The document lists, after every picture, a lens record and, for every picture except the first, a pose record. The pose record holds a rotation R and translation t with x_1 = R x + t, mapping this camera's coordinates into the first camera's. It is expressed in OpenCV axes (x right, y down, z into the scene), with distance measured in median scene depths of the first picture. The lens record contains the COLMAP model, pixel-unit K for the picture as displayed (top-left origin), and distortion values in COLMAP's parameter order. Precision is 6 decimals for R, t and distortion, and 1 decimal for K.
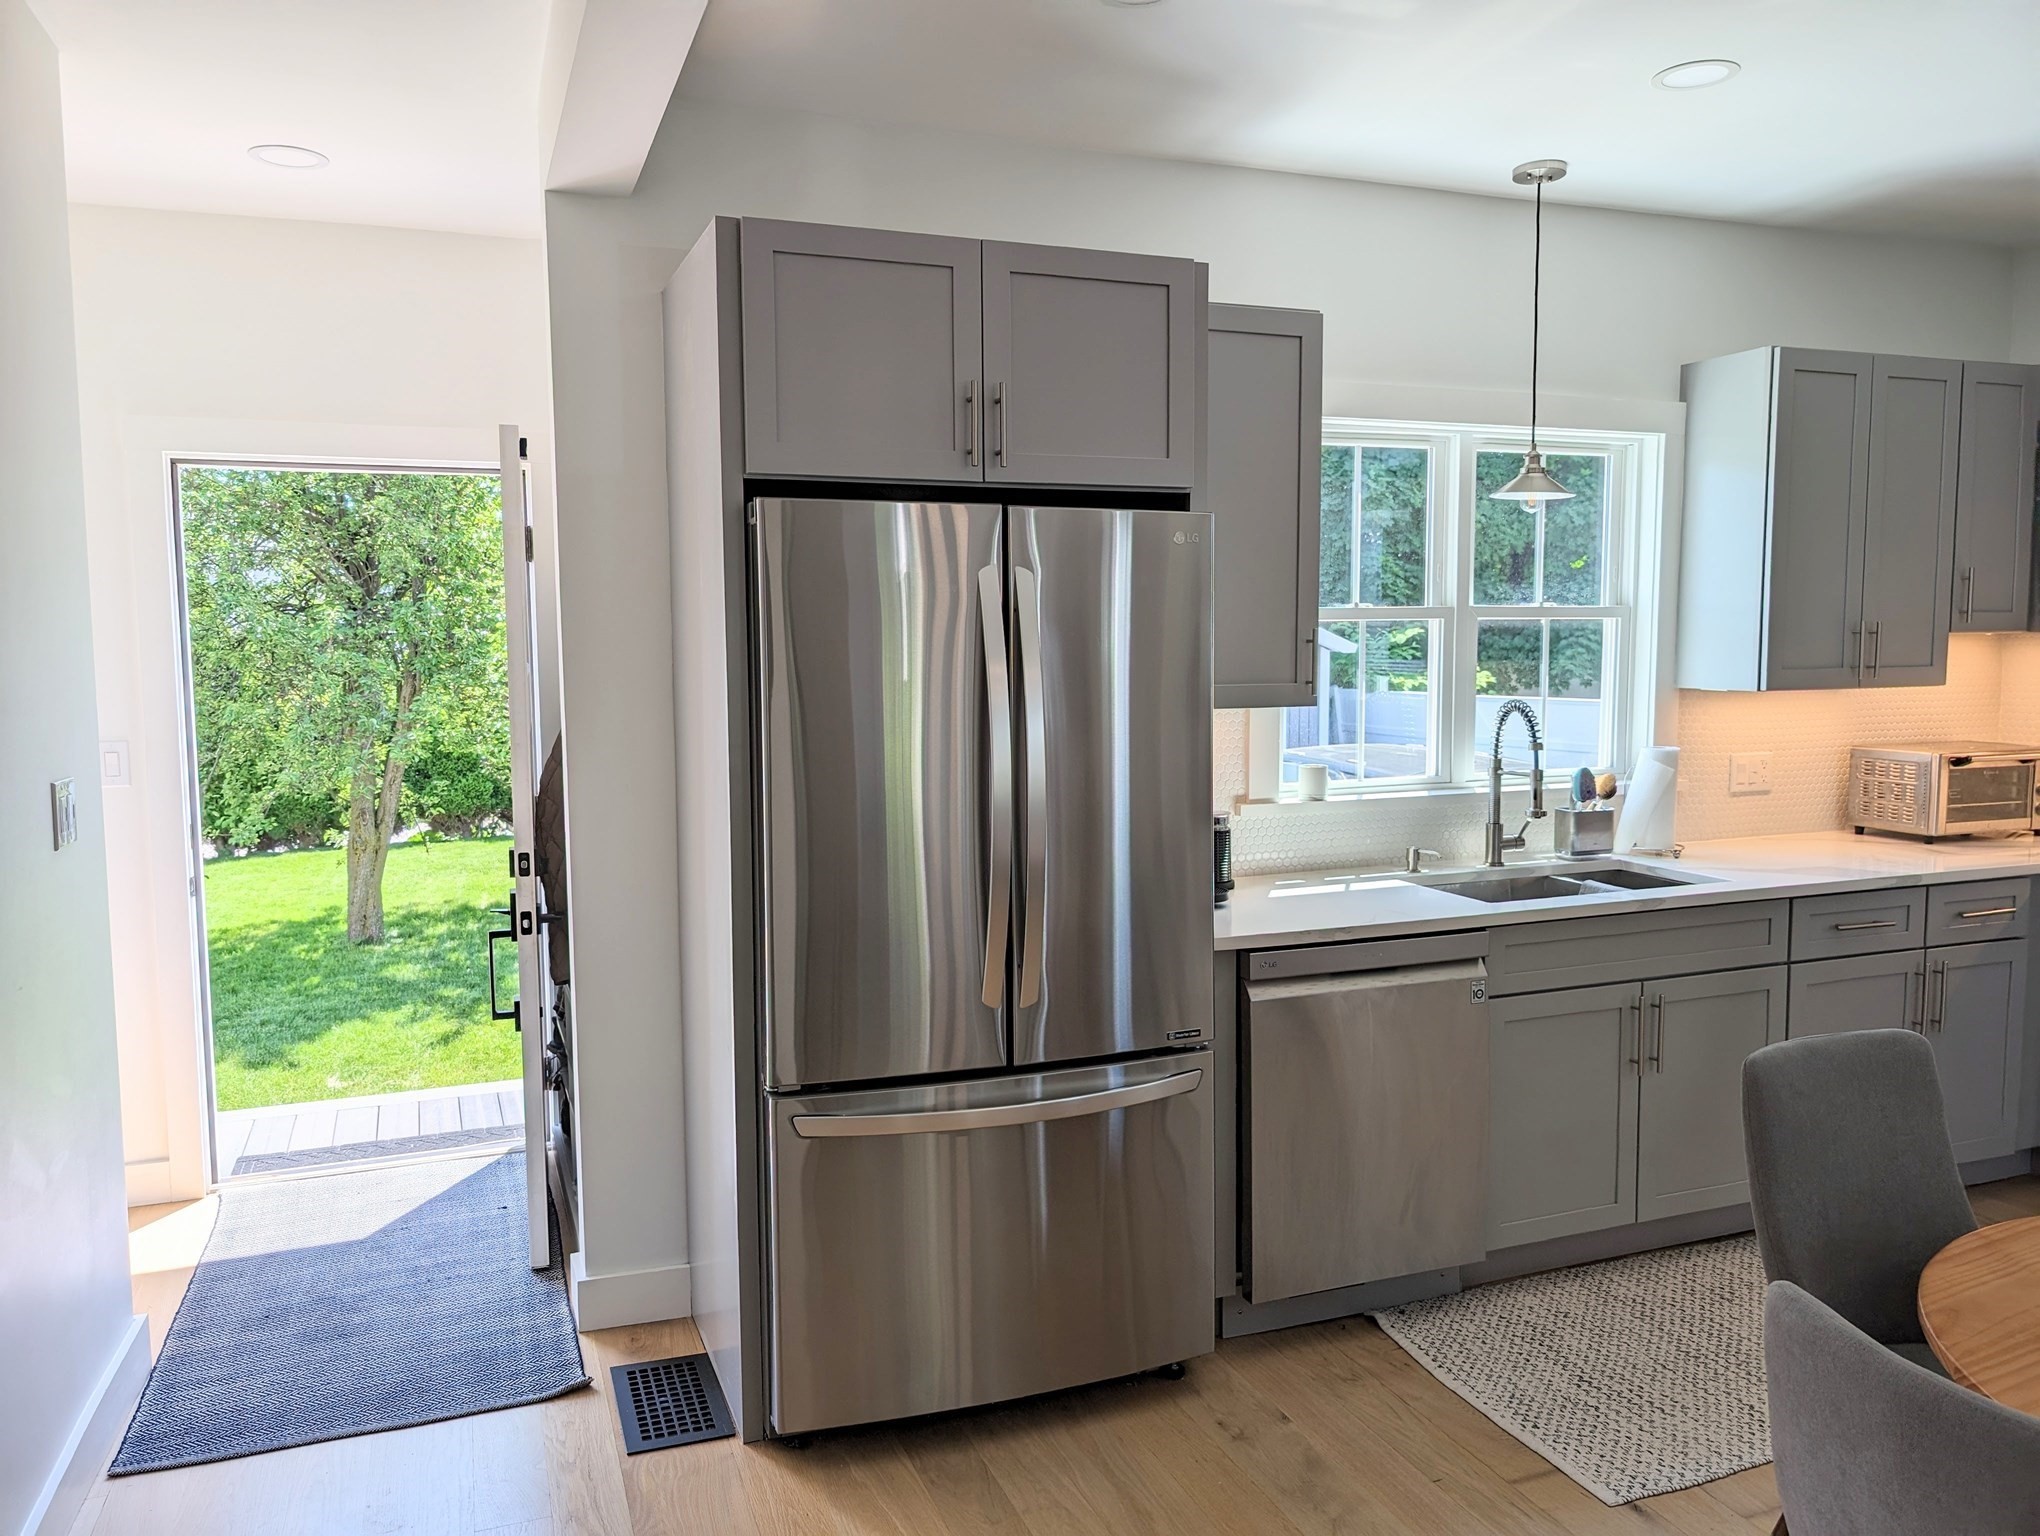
lens RADIAL K [[1474.9, 0, 1021.9], [0, 1474.9, 764.9], [0, 0, 1]] dist [0.023808, -0.030949]
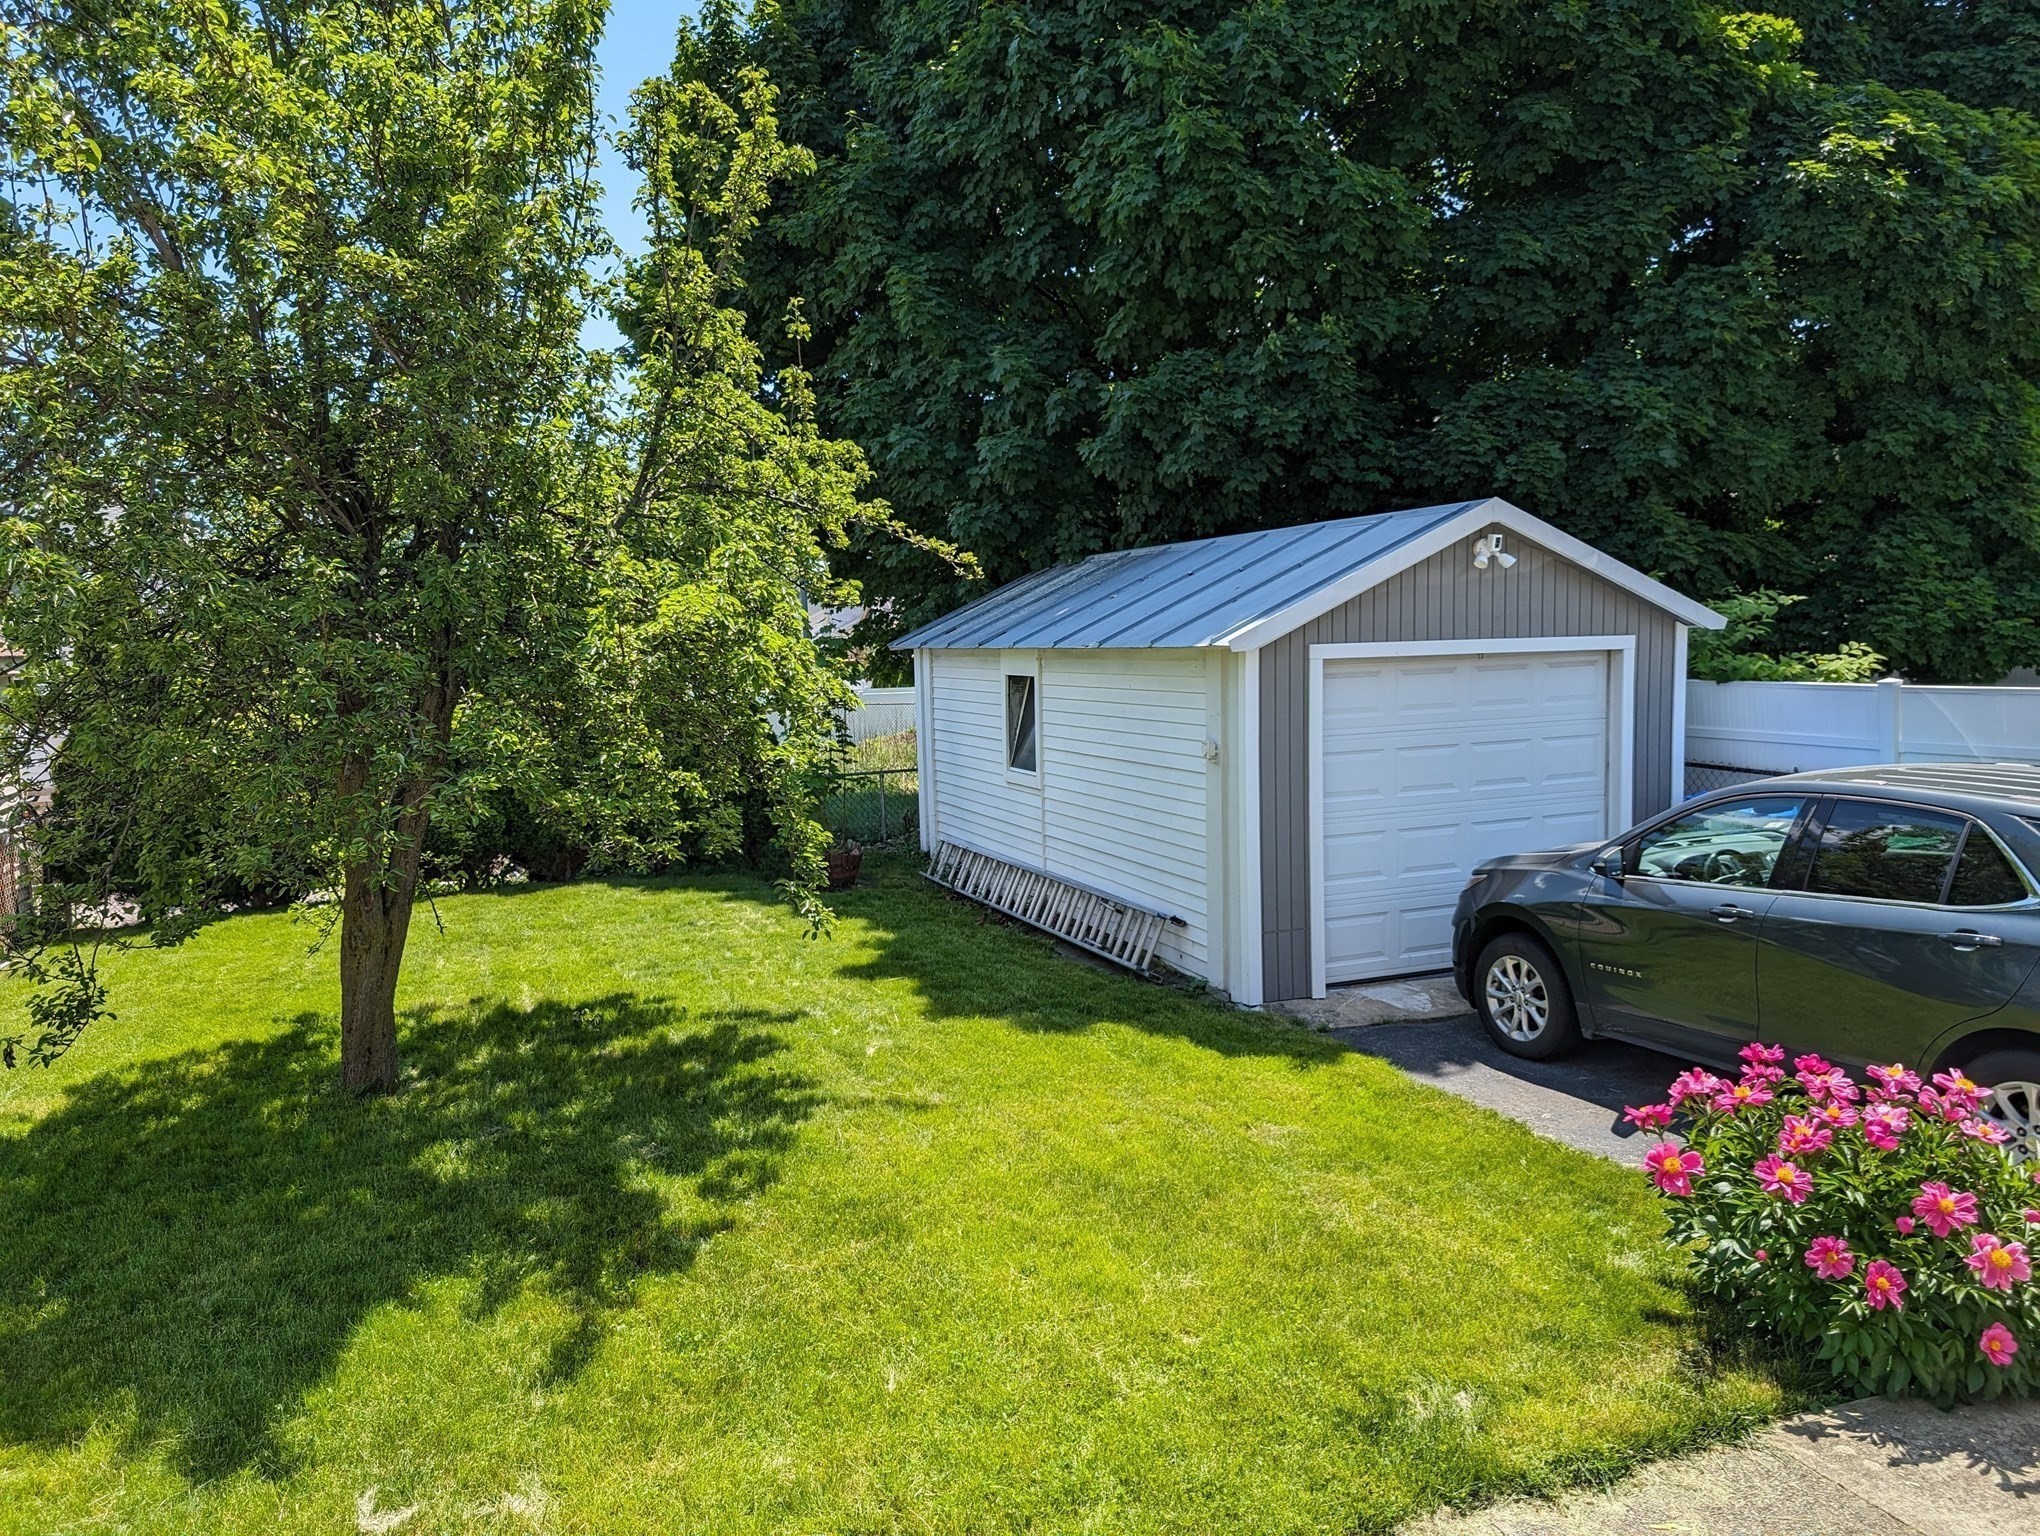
lens RADIAL K [[1474.9, 0, 1013.9], [0, 1474.9, 771.1], [0, 0, 1]] dist [0.023808, -0.030949]
pose [[0.999435, -0.012012, 0.031401, -0.190966], [0.011669, 0.999870, 0.011089, -0.025167], [-0.031530, -0.010716, 0.999445, 0.364058]]
